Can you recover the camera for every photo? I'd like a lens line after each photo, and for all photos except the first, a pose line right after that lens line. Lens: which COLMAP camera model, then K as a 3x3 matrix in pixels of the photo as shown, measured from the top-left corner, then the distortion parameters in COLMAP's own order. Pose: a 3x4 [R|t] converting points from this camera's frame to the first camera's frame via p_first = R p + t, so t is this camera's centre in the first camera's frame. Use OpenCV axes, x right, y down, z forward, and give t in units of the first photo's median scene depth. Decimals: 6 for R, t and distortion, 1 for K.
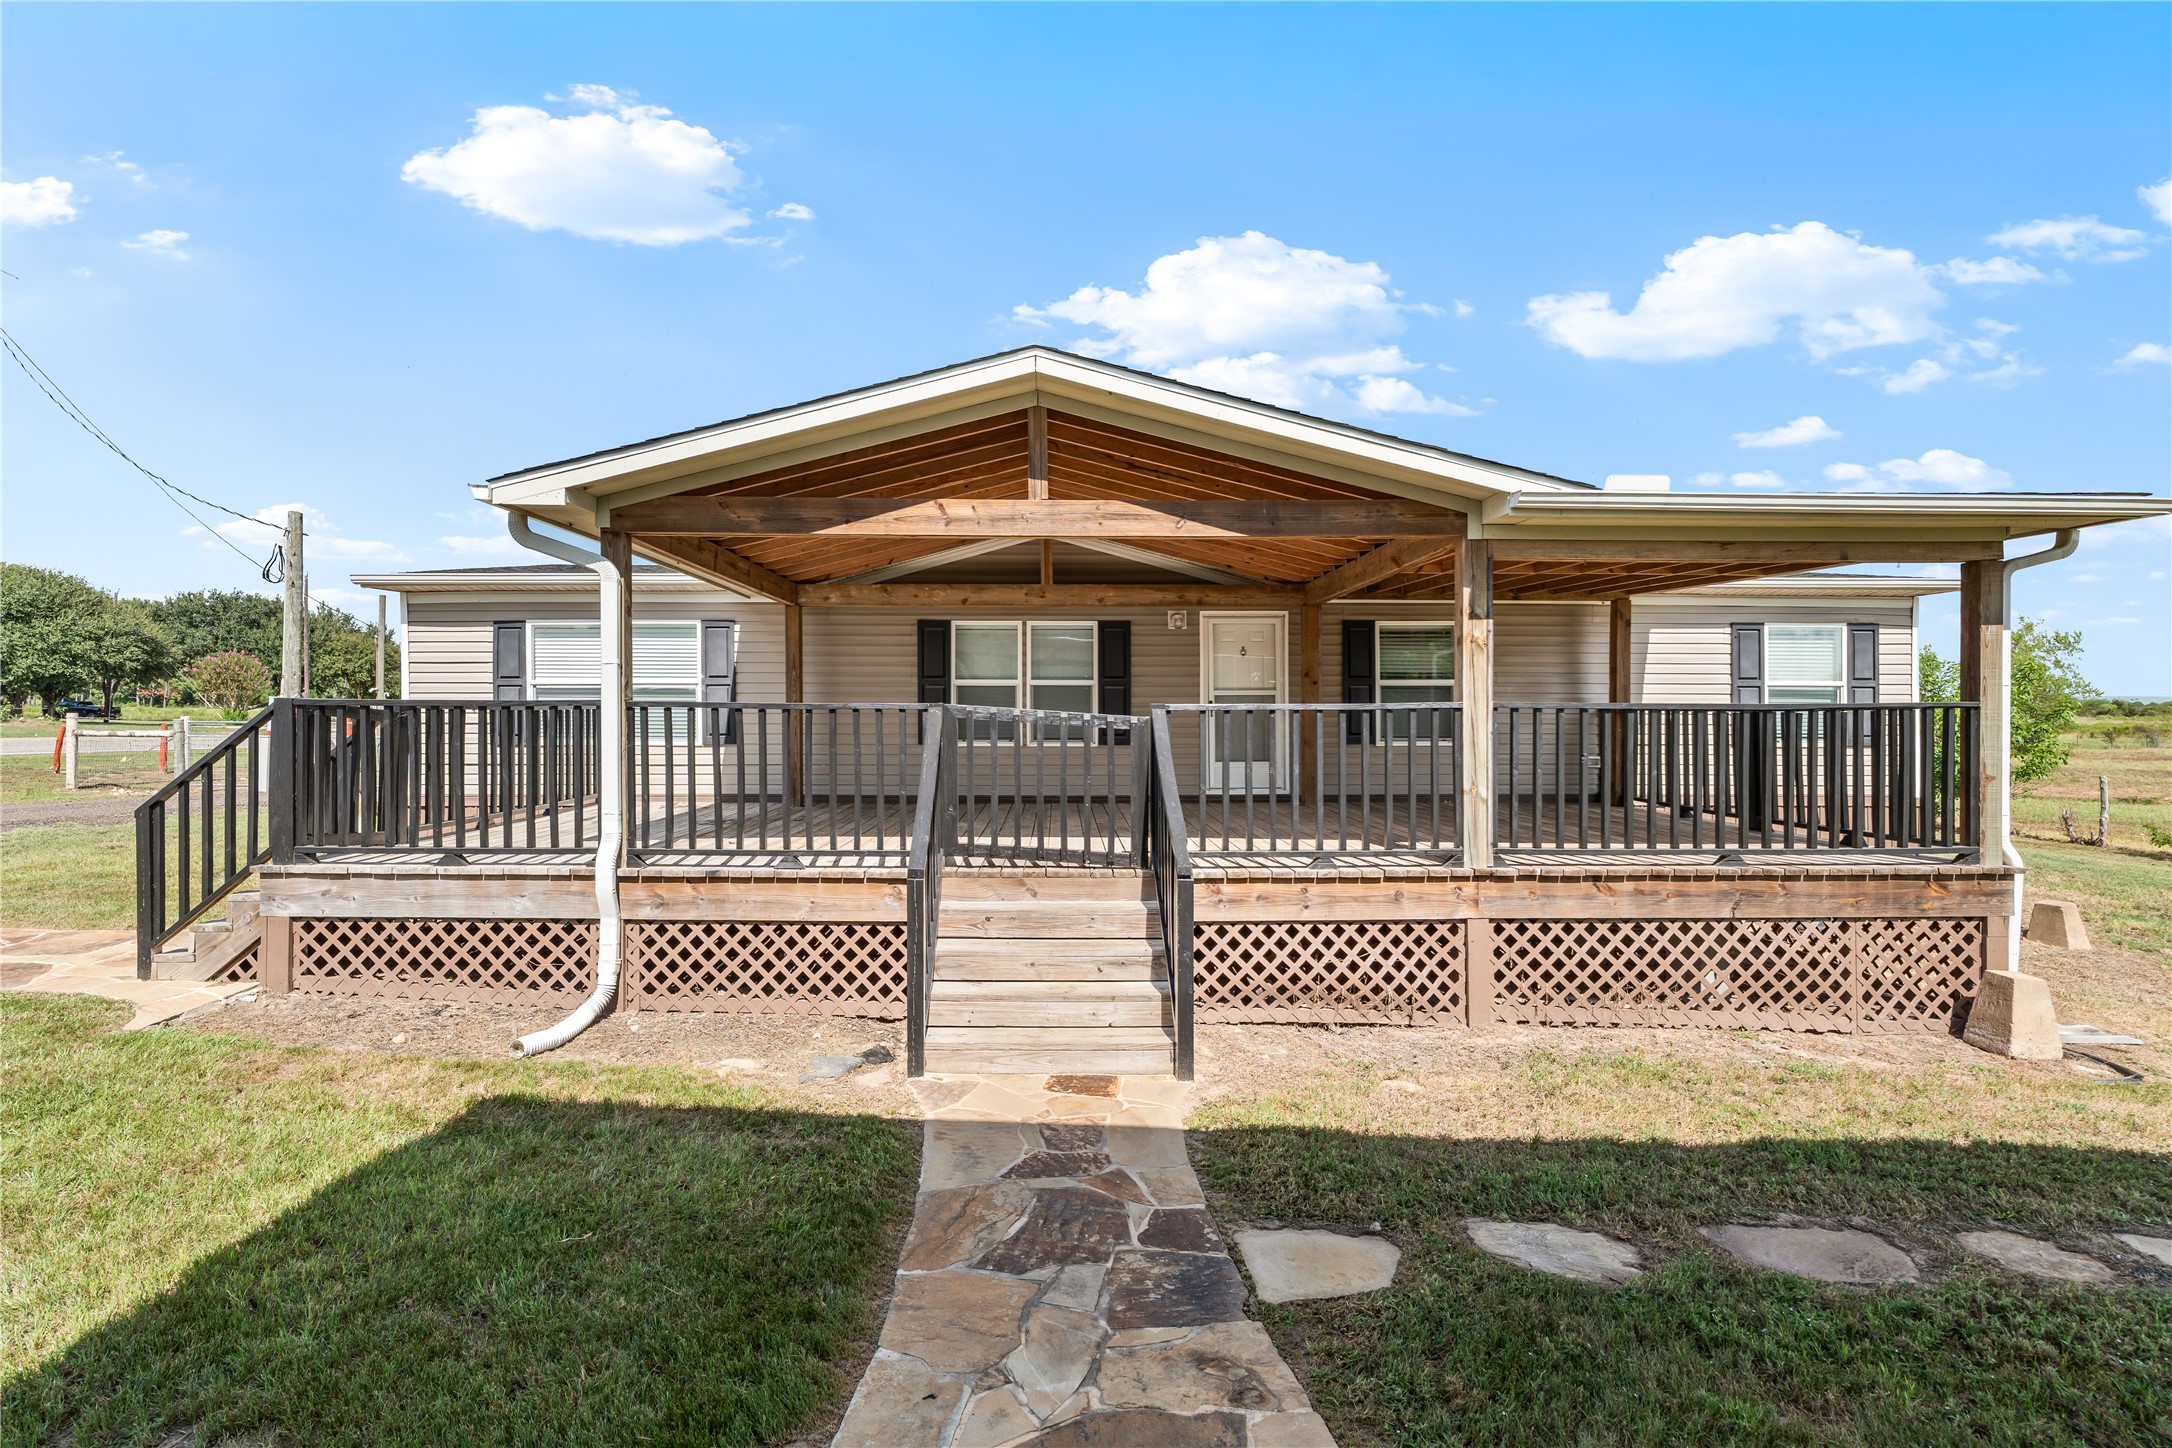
lens RADIAL K [[970.8, 0, 1074.2], [0, 970.8, 729.6], [0, 0, 1]] dist [-0.003340, 0.000225]
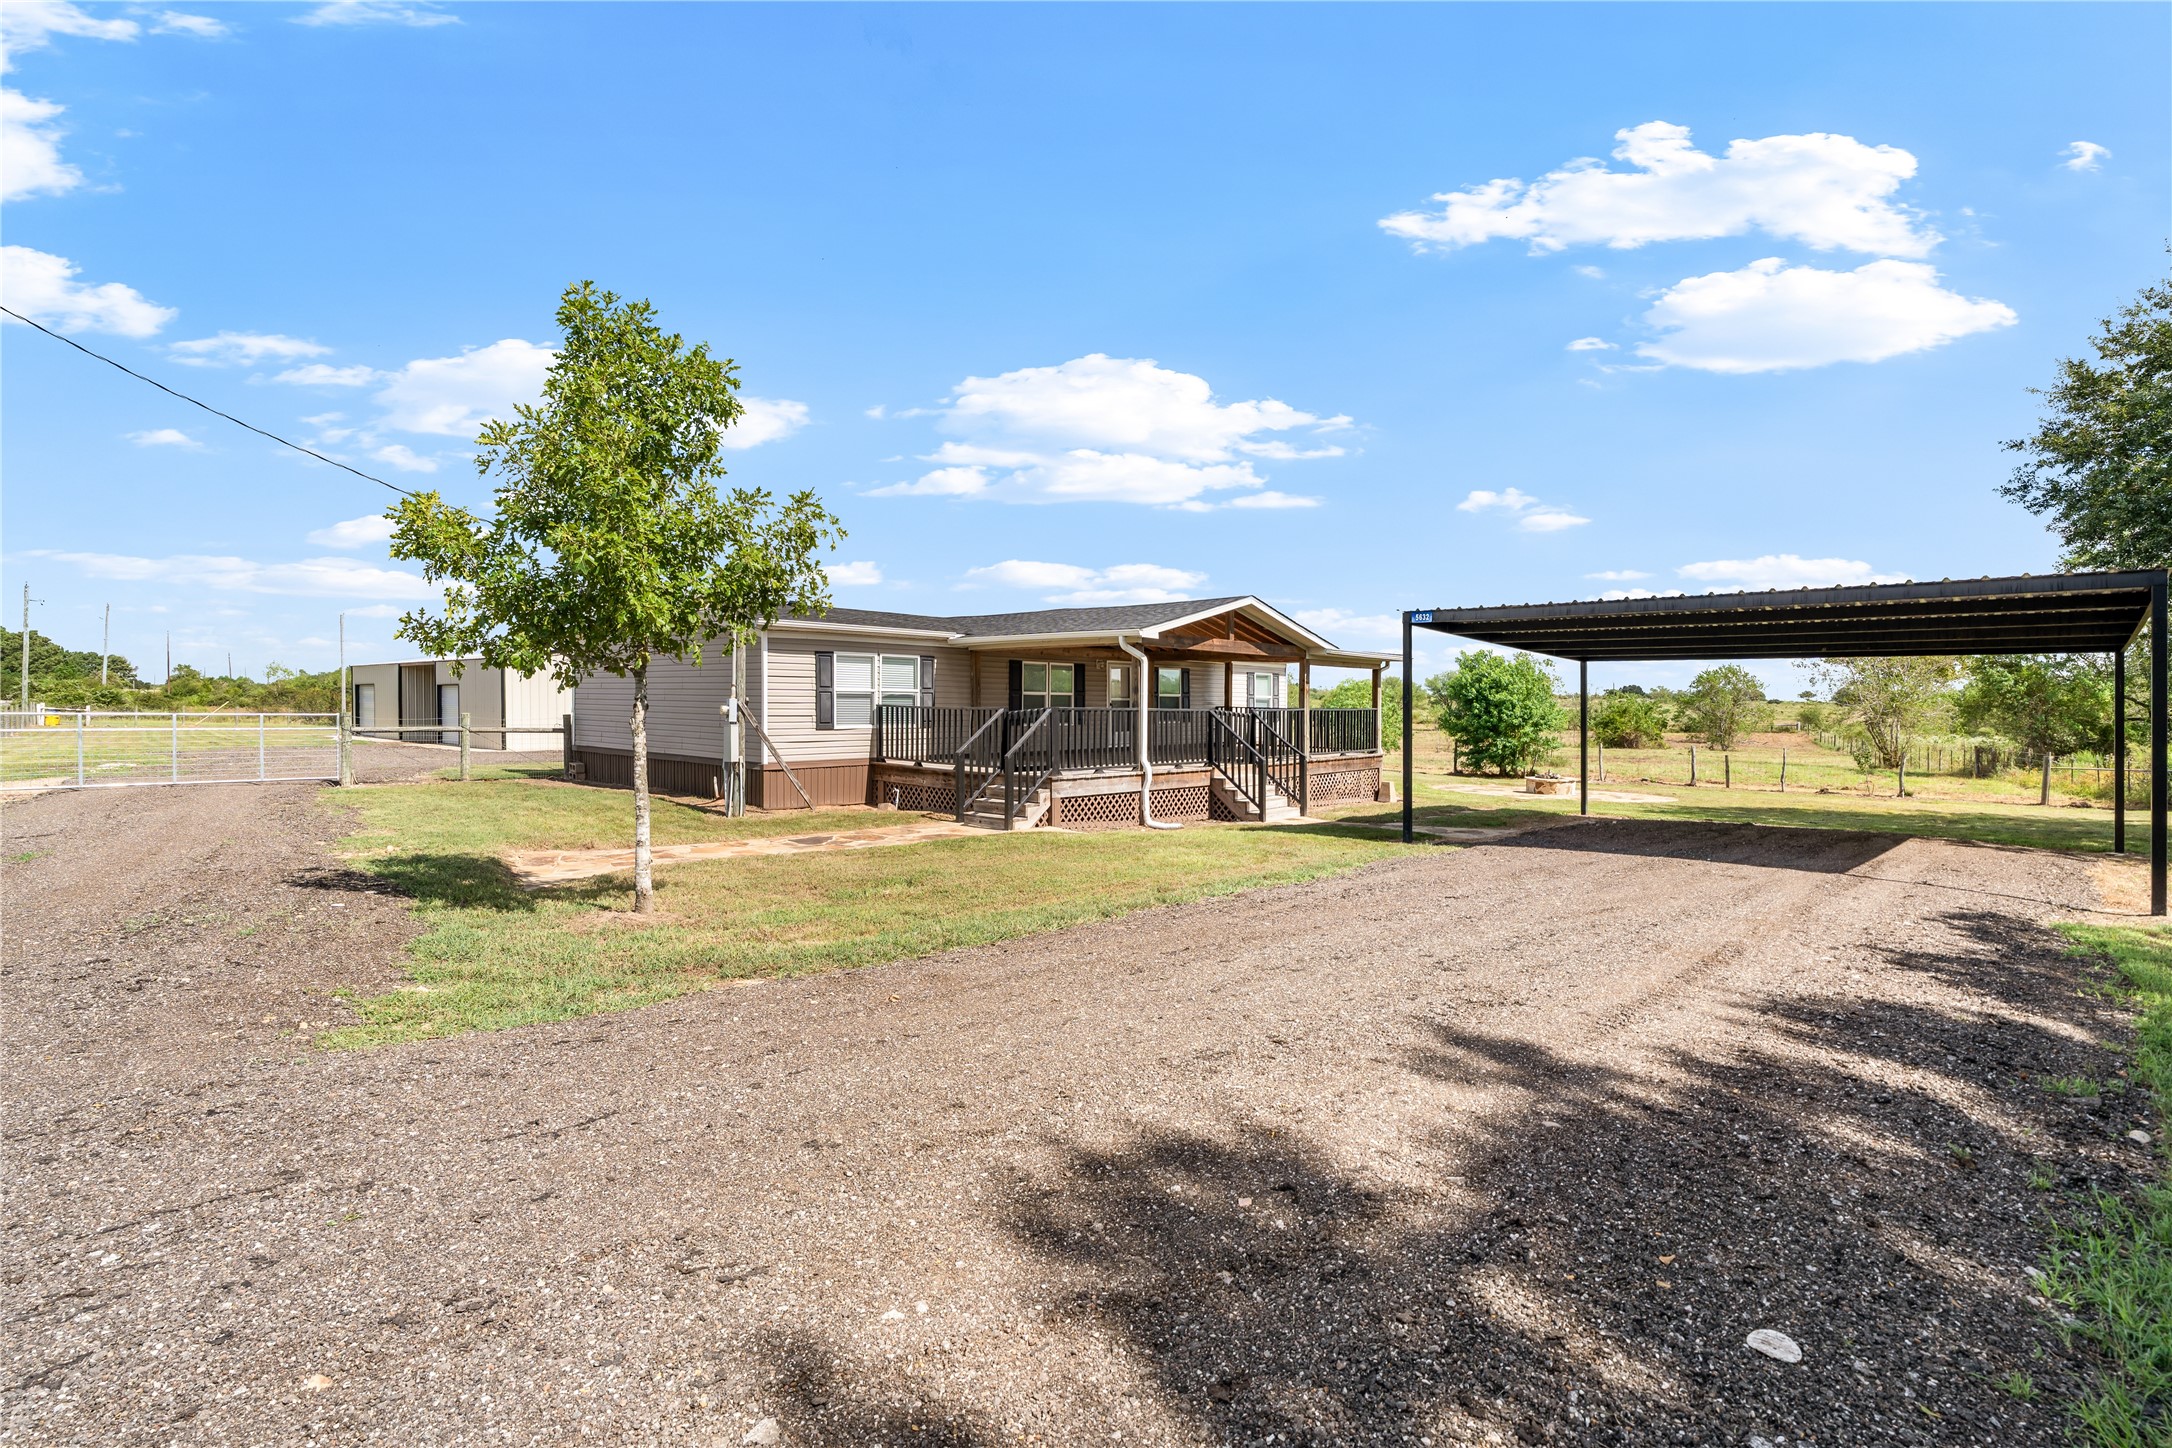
lens RADIAL K [[990.4, 0, 1091.0], [0, 990.4, 723.7], [0, 0, 1]] dist [-0.005080, 0.001216]
pose [[0.672375, -0.010924, 0.740130, -1.485128], [0.002851, 0.999922, 0.012168, -0.012447], [-0.740205, -0.006072, 0.672353, -0.413944]]
